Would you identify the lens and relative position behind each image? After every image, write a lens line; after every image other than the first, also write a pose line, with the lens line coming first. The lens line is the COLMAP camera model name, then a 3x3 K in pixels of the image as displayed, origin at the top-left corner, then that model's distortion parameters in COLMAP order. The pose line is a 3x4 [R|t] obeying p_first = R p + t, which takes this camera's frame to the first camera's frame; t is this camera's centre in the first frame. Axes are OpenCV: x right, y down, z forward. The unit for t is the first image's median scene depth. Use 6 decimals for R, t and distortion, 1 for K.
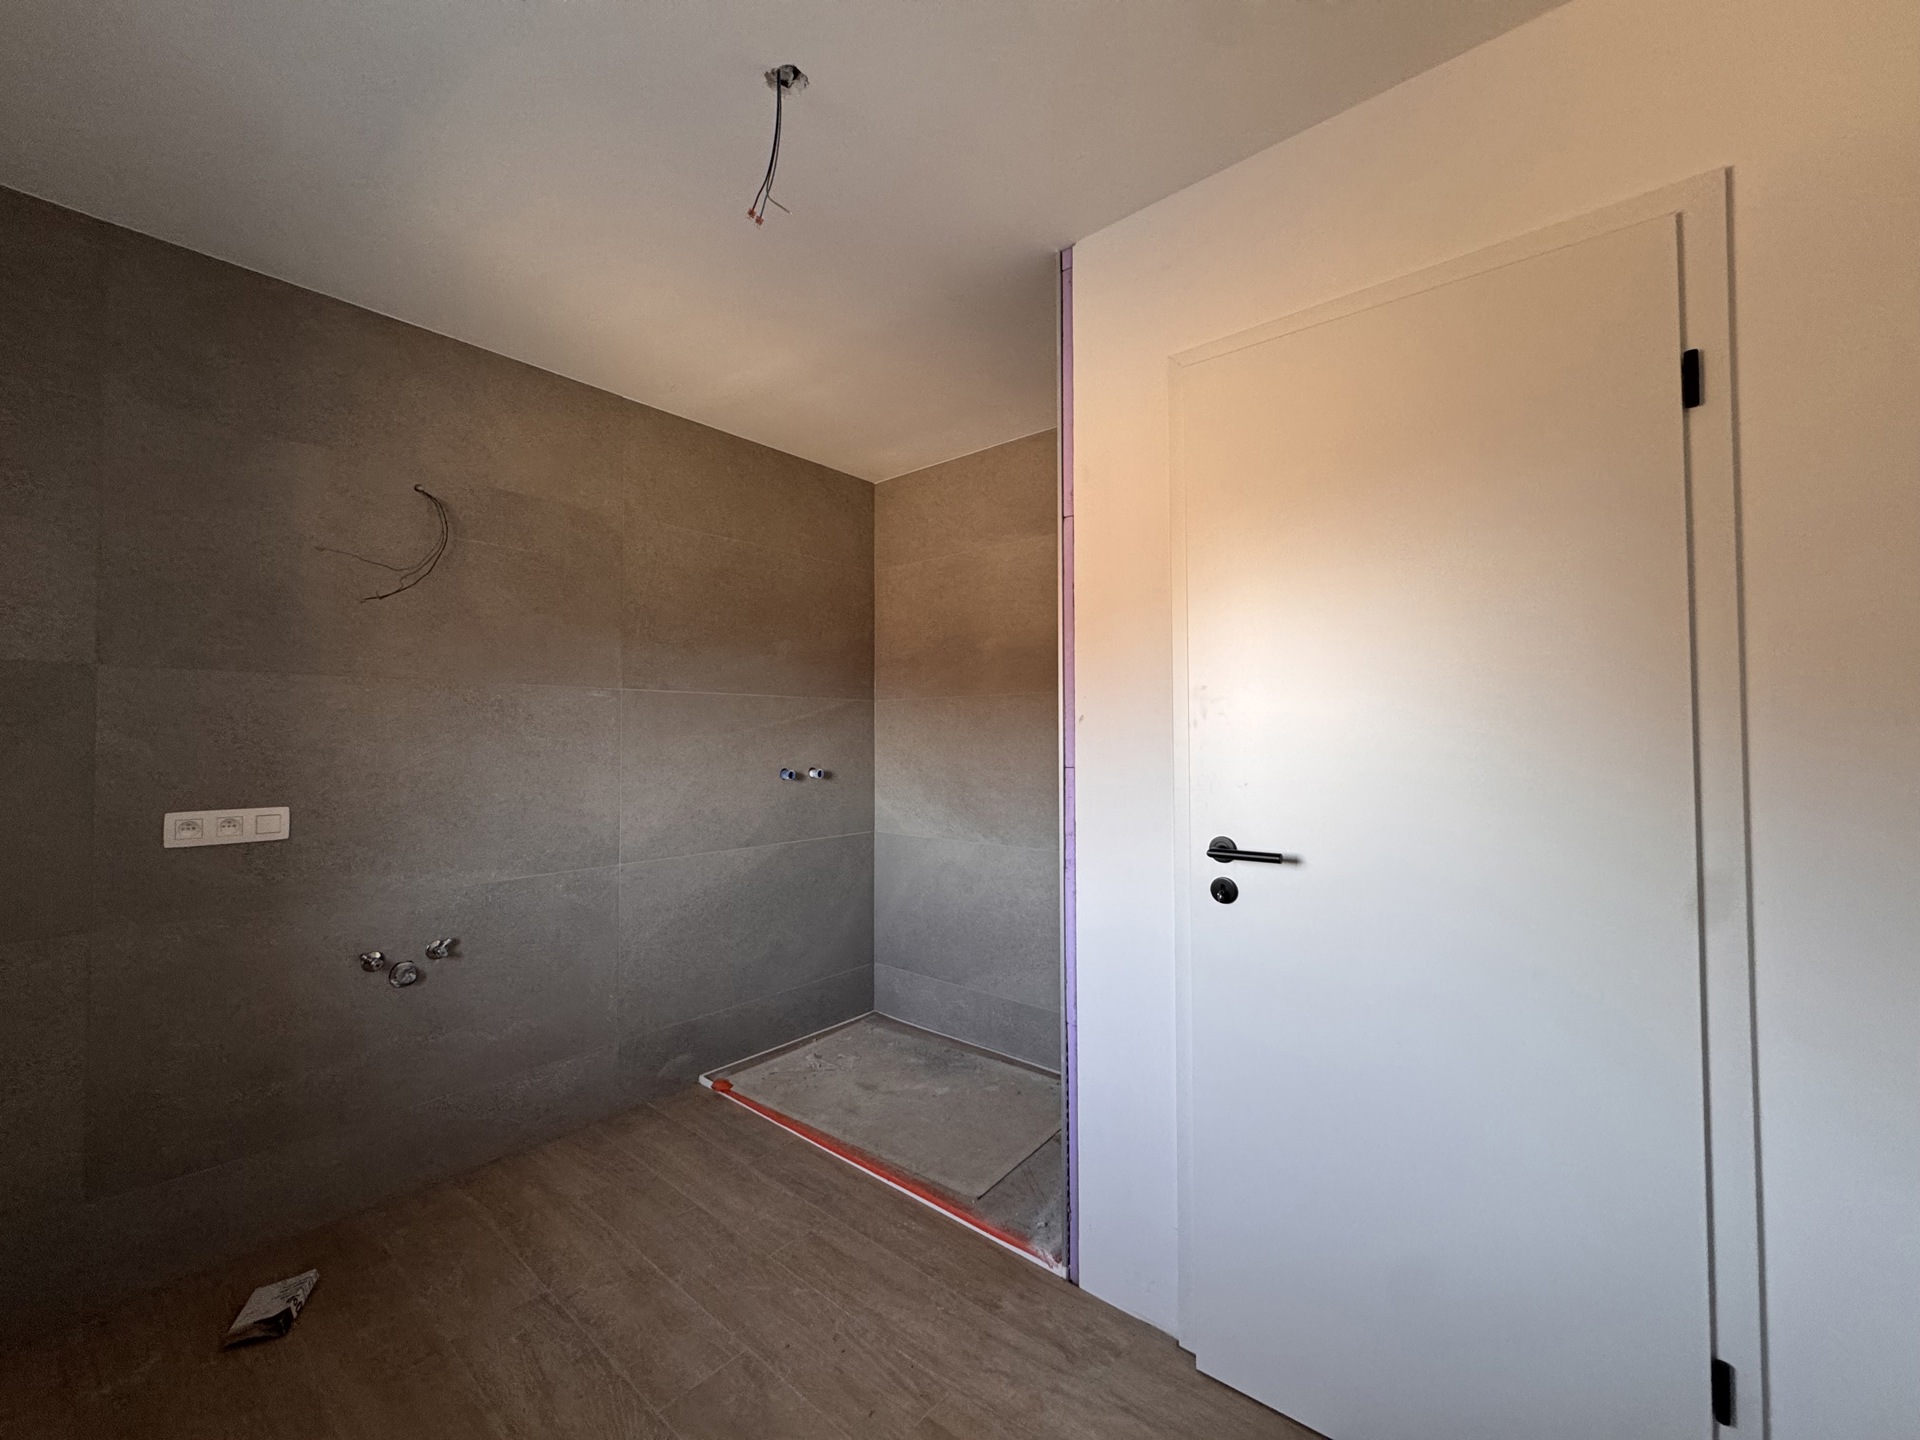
lens RADIAL K [[767.3, 0, 959.4], [0, 767.3, 716.5], [0, 0, 1]] dist [-0.001519, -0.000139]
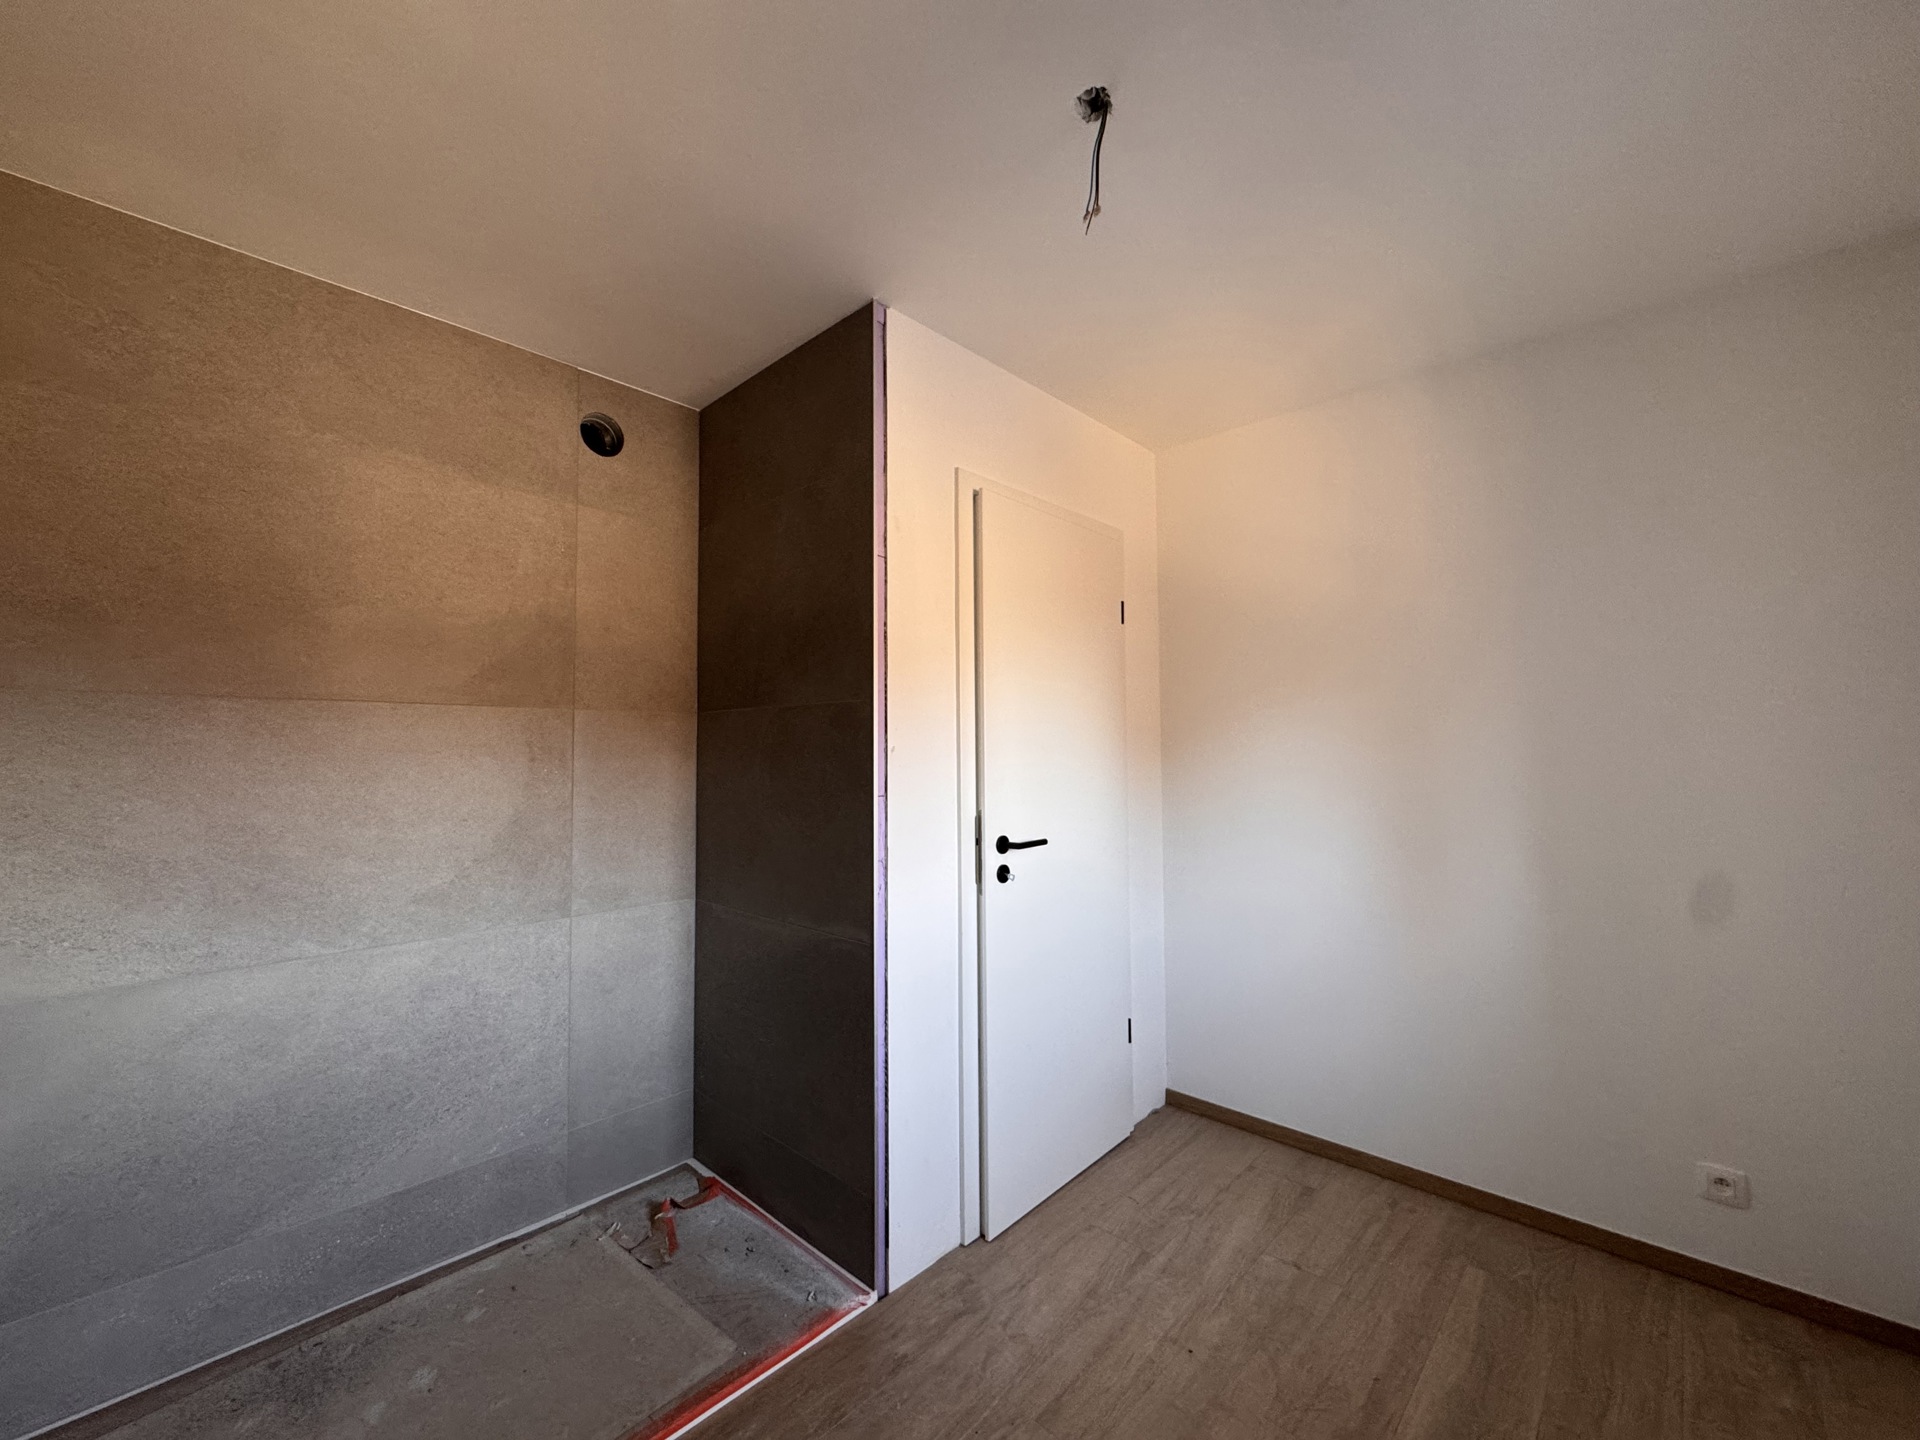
lens RADIAL K [[767.3, 0, 959.4], [0, 767.3, 716.5], [0, 0, 1]] dist [-0.001519, -0.000139]
pose [[0.052915, 0.047457, 0.997471, -0.921606], [-0.019138, 0.998735, -0.046502, 0.005231], [-0.998416, -0.016629, 0.053757, 0.863586]]
